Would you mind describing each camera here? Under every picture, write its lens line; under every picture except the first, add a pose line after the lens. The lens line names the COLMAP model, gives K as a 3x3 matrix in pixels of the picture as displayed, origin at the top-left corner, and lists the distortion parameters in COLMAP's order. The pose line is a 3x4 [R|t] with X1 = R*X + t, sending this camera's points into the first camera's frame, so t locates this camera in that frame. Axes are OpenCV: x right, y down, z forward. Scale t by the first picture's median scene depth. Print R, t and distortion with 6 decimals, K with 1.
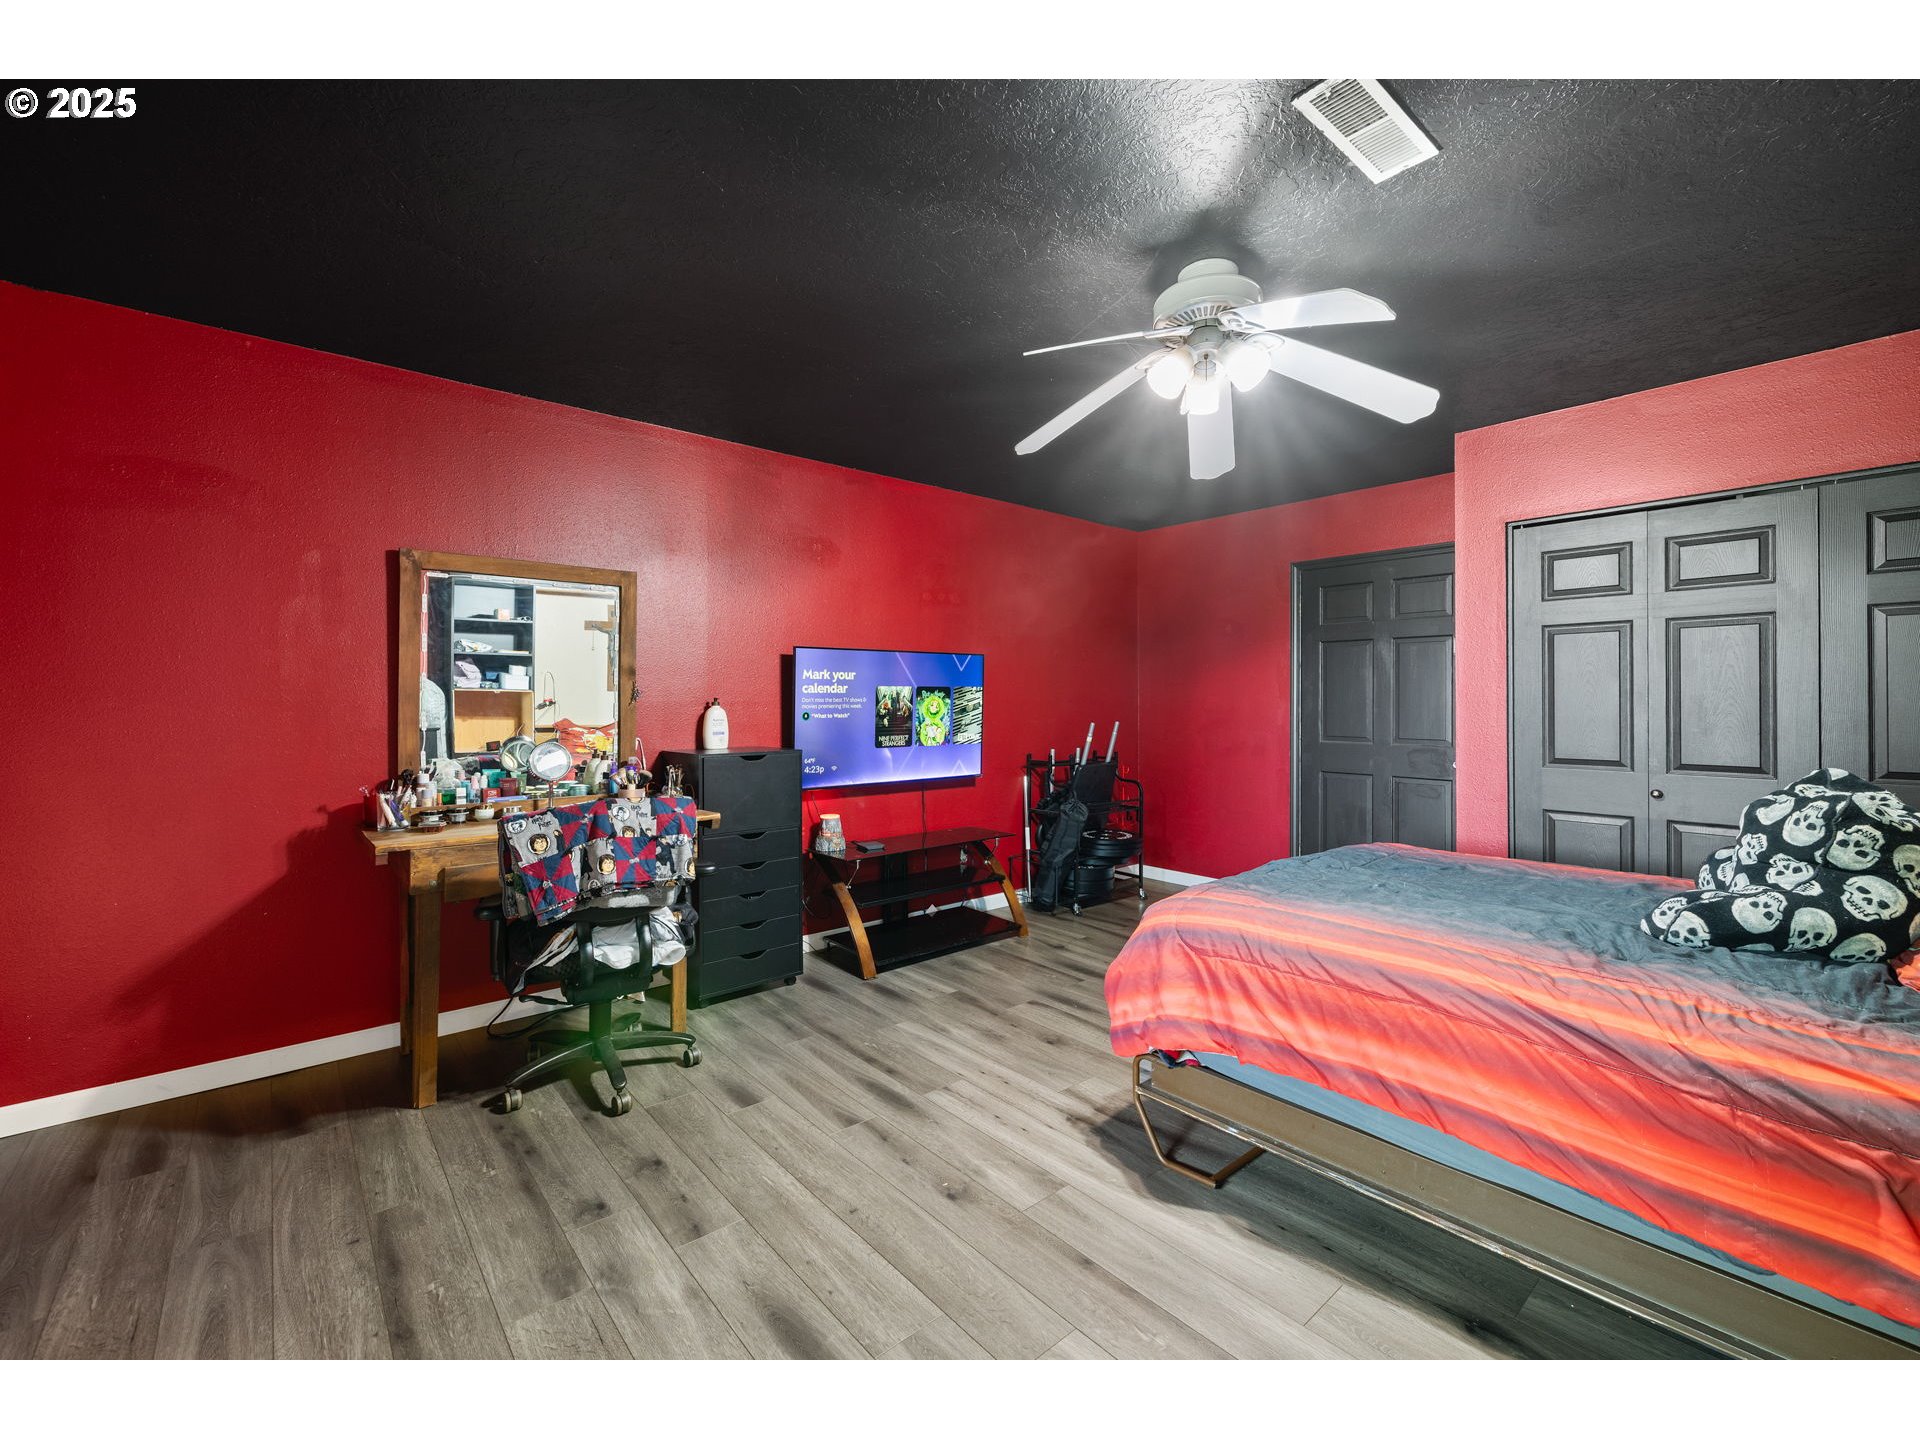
lens RADIAL K [[821.2, 0, 946.3], [0, 821.2, 705.0], [0, 0, 1]] dist [0.000889, 0.000467]
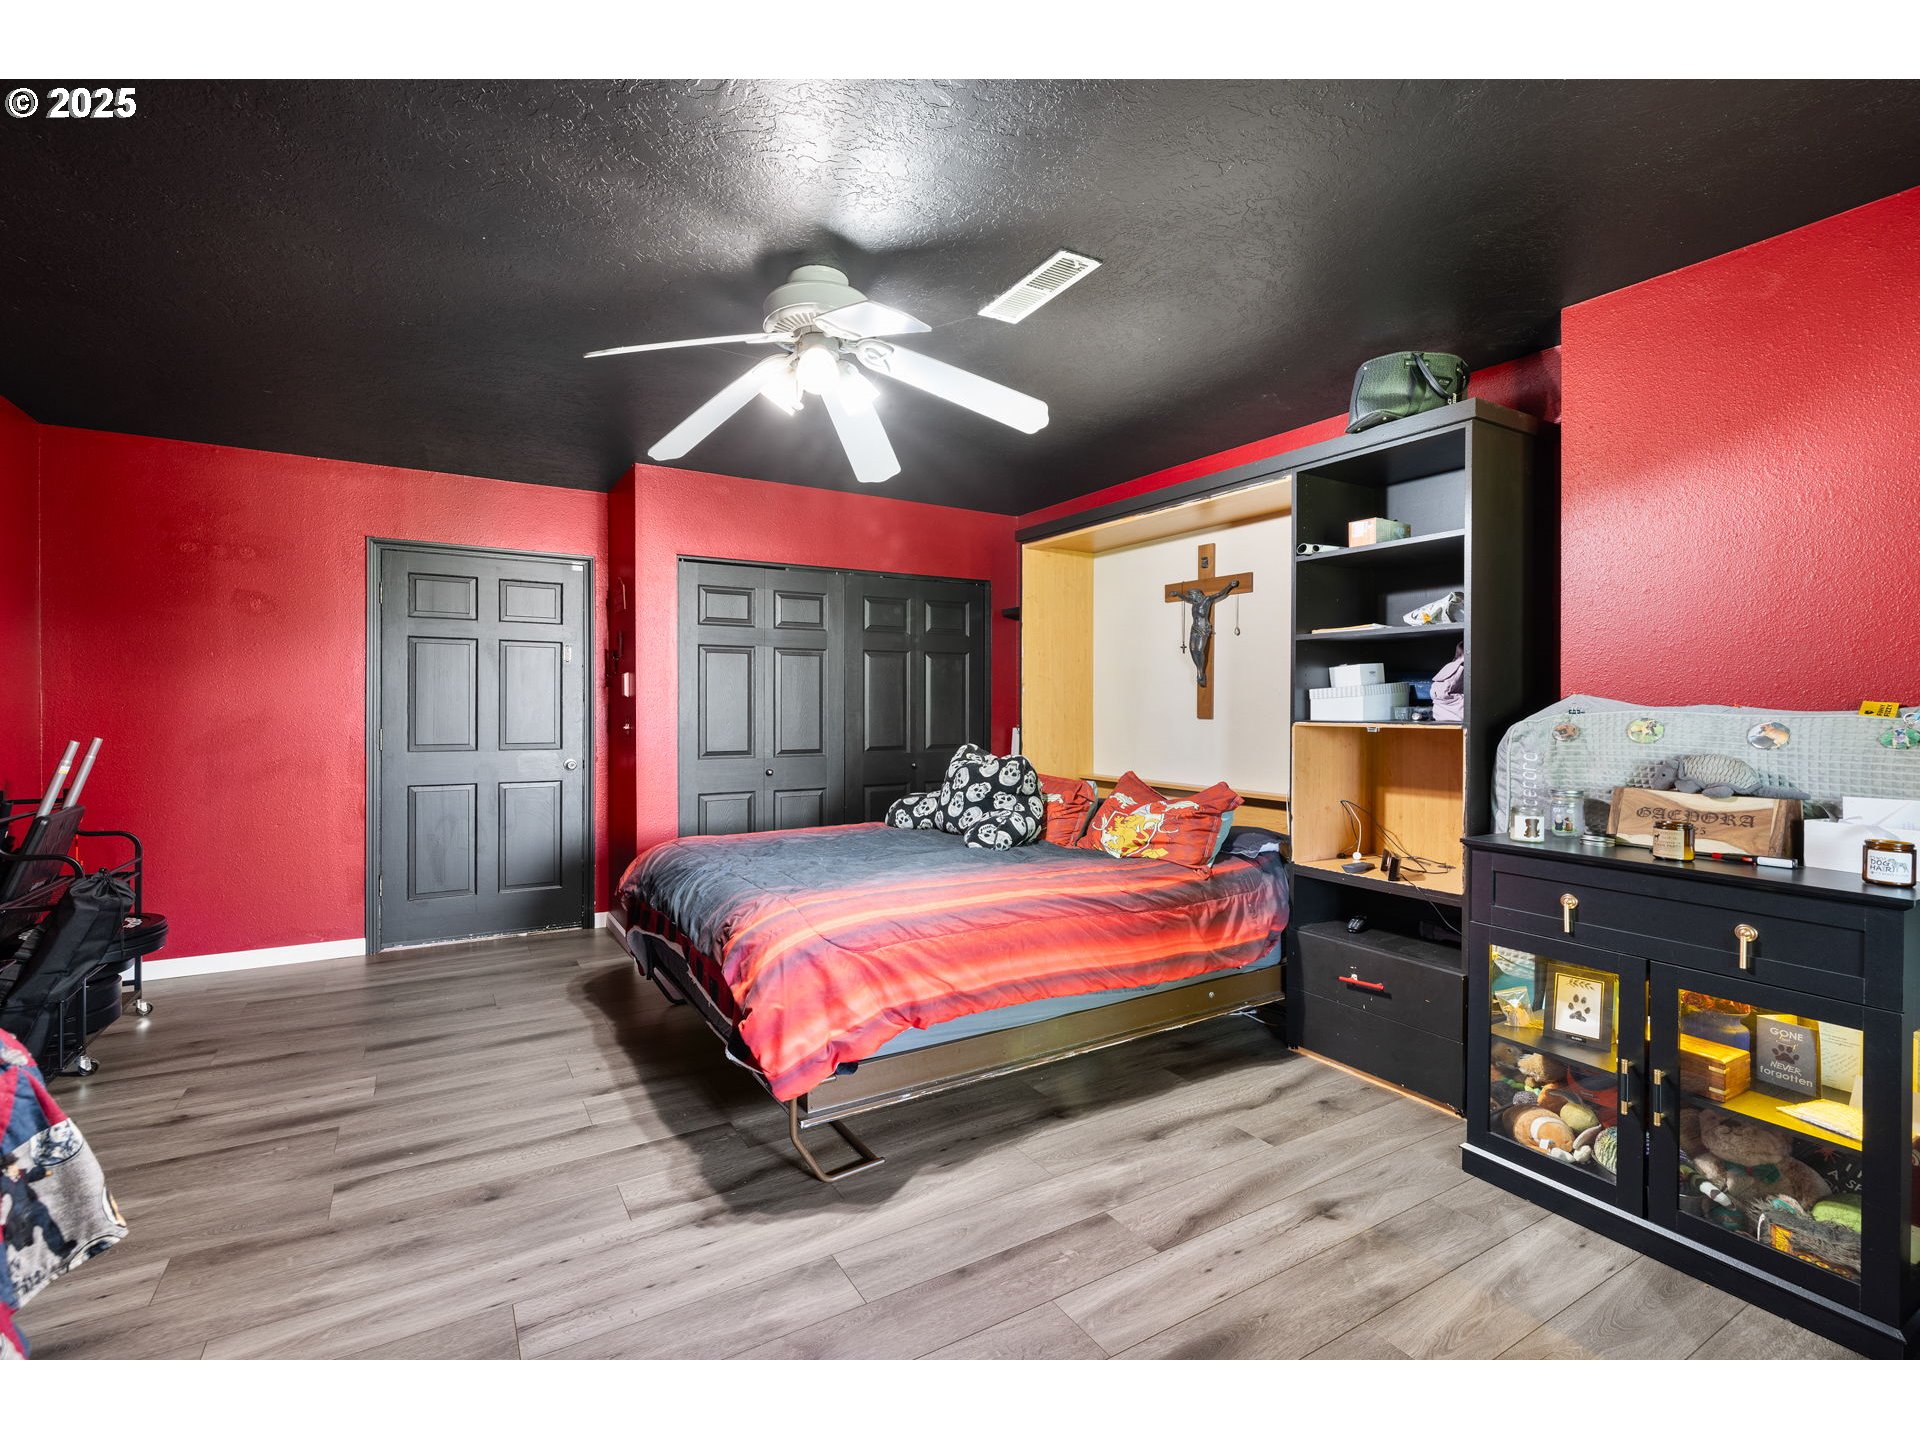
lens RADIAL K [[799.0, 0, 949.0], [0, 799.0, 714.1], [0, 0, 1]] dist [-0.002276, 0.000053]
pose [[0.185814, -0.008658, 0.982547, -0.675595], [0.001130, 0.999962, 0.008598, -0.004383], [-0.982584, -0.000487, 0.185817, 0.729283]]
